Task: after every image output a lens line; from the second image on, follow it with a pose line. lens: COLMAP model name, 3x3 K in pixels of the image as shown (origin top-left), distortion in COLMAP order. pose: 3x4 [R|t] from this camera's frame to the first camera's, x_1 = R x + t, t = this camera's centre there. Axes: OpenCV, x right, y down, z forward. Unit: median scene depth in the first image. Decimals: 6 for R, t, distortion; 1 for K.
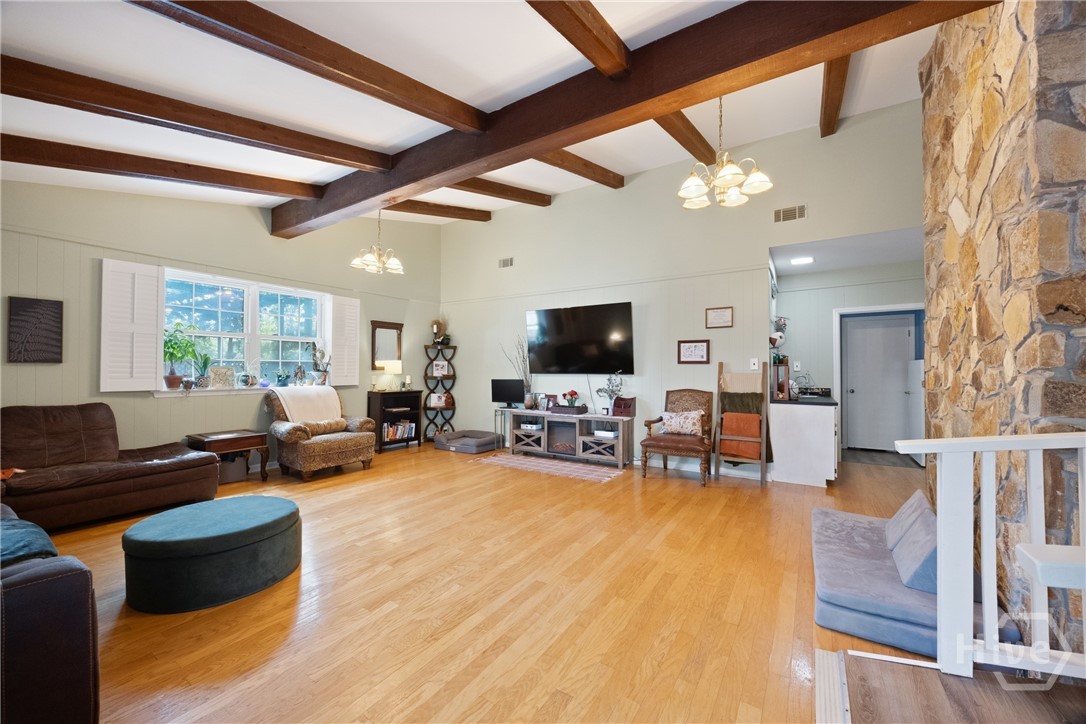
lens RADIAL K [[426.5, 0, 540.9], [0, 426.5, 351.0], [0, 0, 1]] dist [-0.000094, -0.000188]
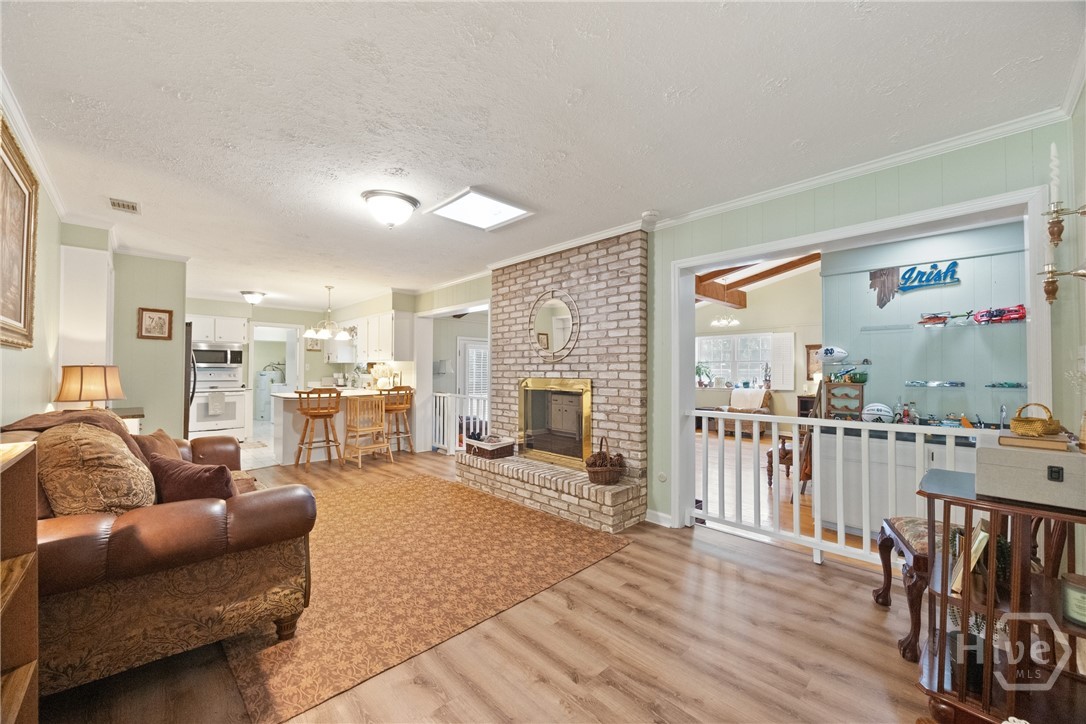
lens RADIAL K [[418.6, 0, 538.2], [0, 418.6, 365.4], [0, 0, 1]] dist [-0.000760, -0.000084]
pose [[-0.233163, -0.017002, -0.972289, 1.704207], [0.045462, 0.998563, -0.028363, -0.008717], [0.971374, -0.050816, -0.232055, 0.675911]]
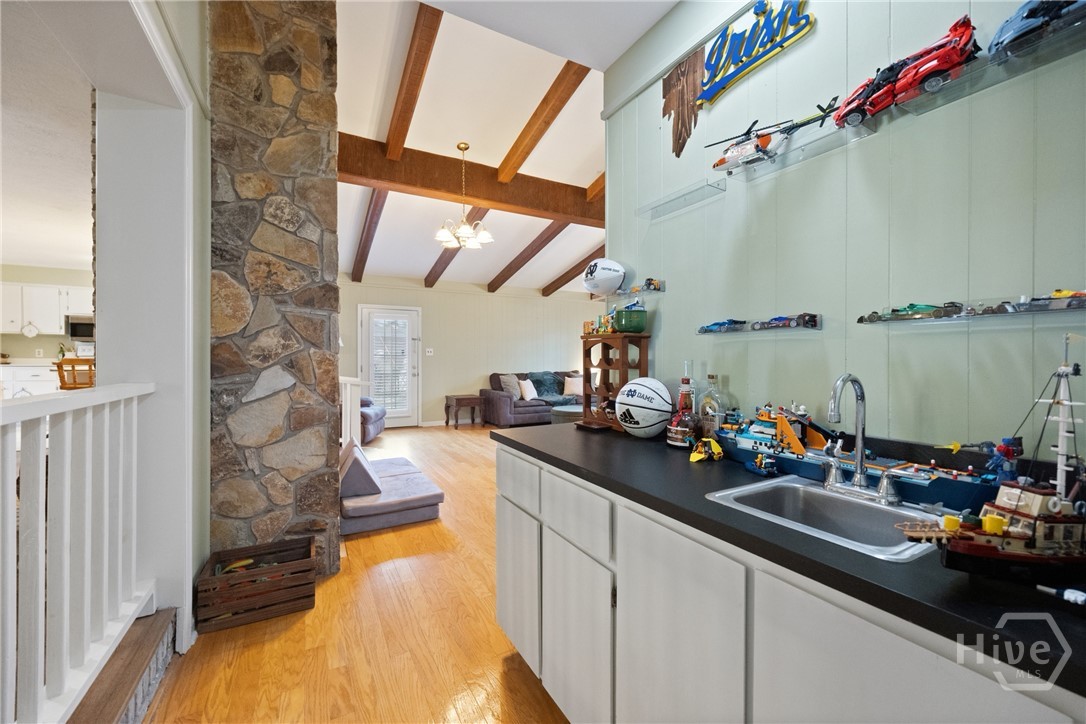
lens RADIAL K [[426.5, 0, 540.9], [0, 426.5, 351.0], [0, 0, 1]] dist [-0.000094, -0.000188]
pose [[-0.483904, -0.013102, -0.875023, 1.047233], [0.045096, 0.998186, -0.039885, 0.066052], [0.873958, -0.058761, -0.482436, 1.268593]]
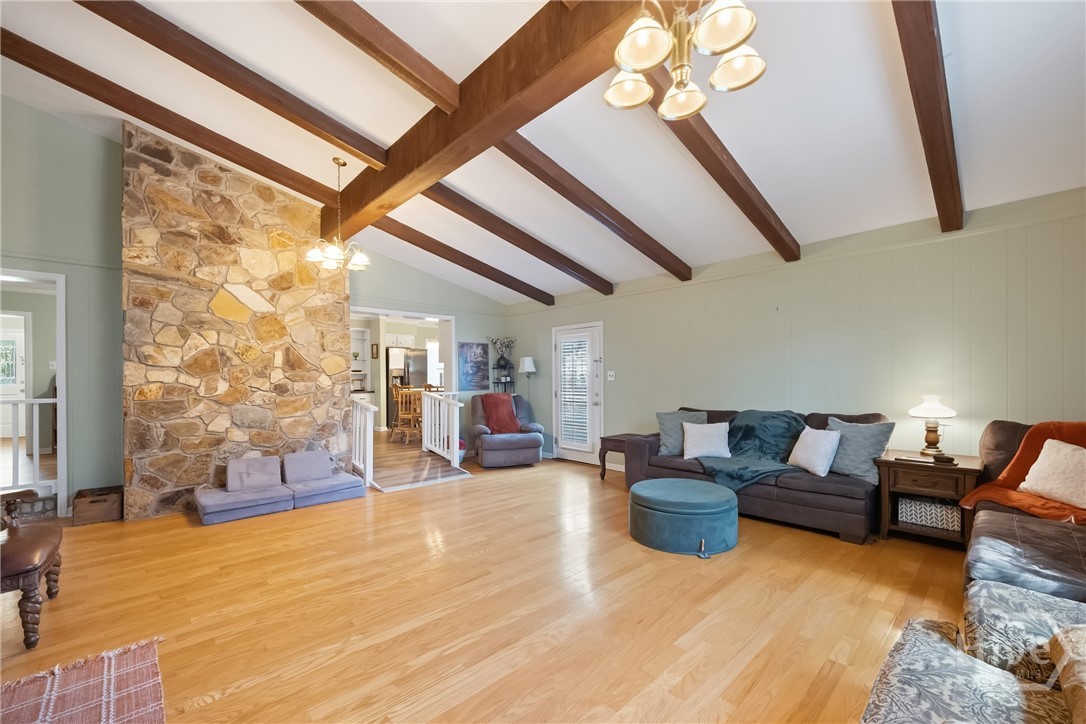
lens RADIAL K [[428.3, 0, 543.5], [0, 428.3, 380.0], [0, 0, 1]] dist [-0.000086, -0.000038]
pose [[-0.973883, 0.003467, 0.227022, -0.372628], [-0.007458, 0.998855, -0.047249, 0.061690], [-0.226926, -0.047708, -0.972743, 1.435134]]
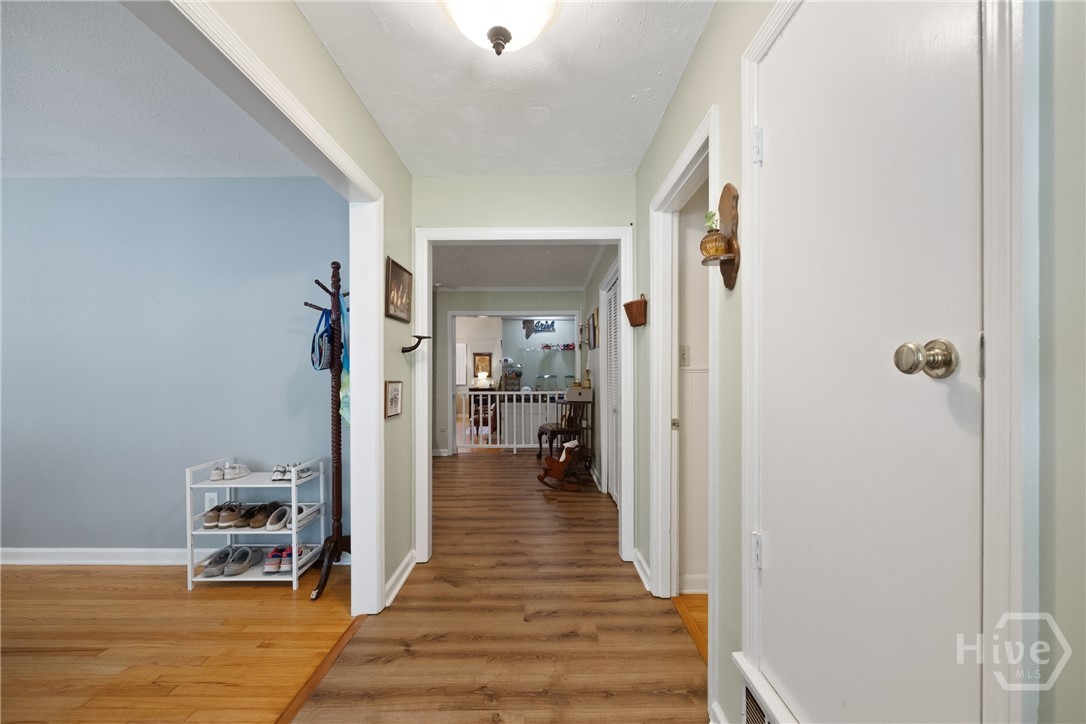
lens RADIAL K [[450.1, 0, 541.5], [0, 450.1, 372.6], [0, 0, 1]] dist [-0.000139, -0.000052]
pose [[0.530692, -0.002193, -0.847562, 2.343364], [0.044343, 0.998699, 0.025180, -0.026850], [0.846404, -0.050946, 0.530099, 0.200785]]
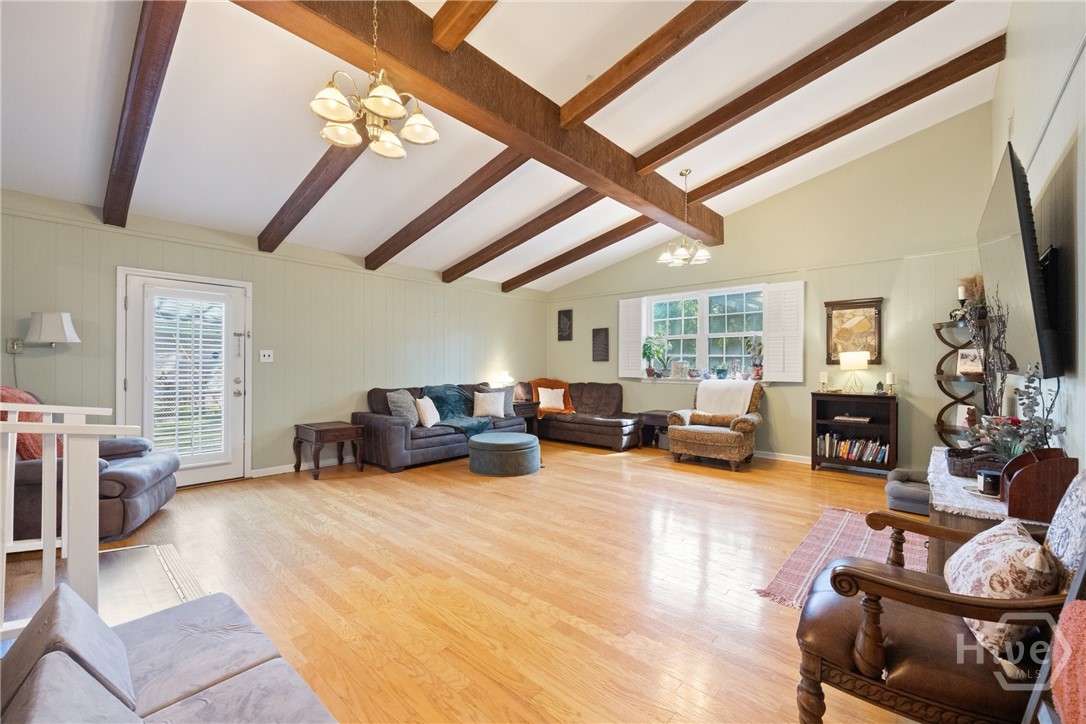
lens RADIAL K [[434.5, 0, 543.0], [0, 434.5, 362.0], [0, 0, 1]] dist [0.000283, 0.000143]
pose [[-0.162280, -0.007893, -0.986713, 0.714902], [0.043475, 0.998940, -0.015140, 0.042724], [0.985787, -0.045354, -0.161765, 0.897859]]
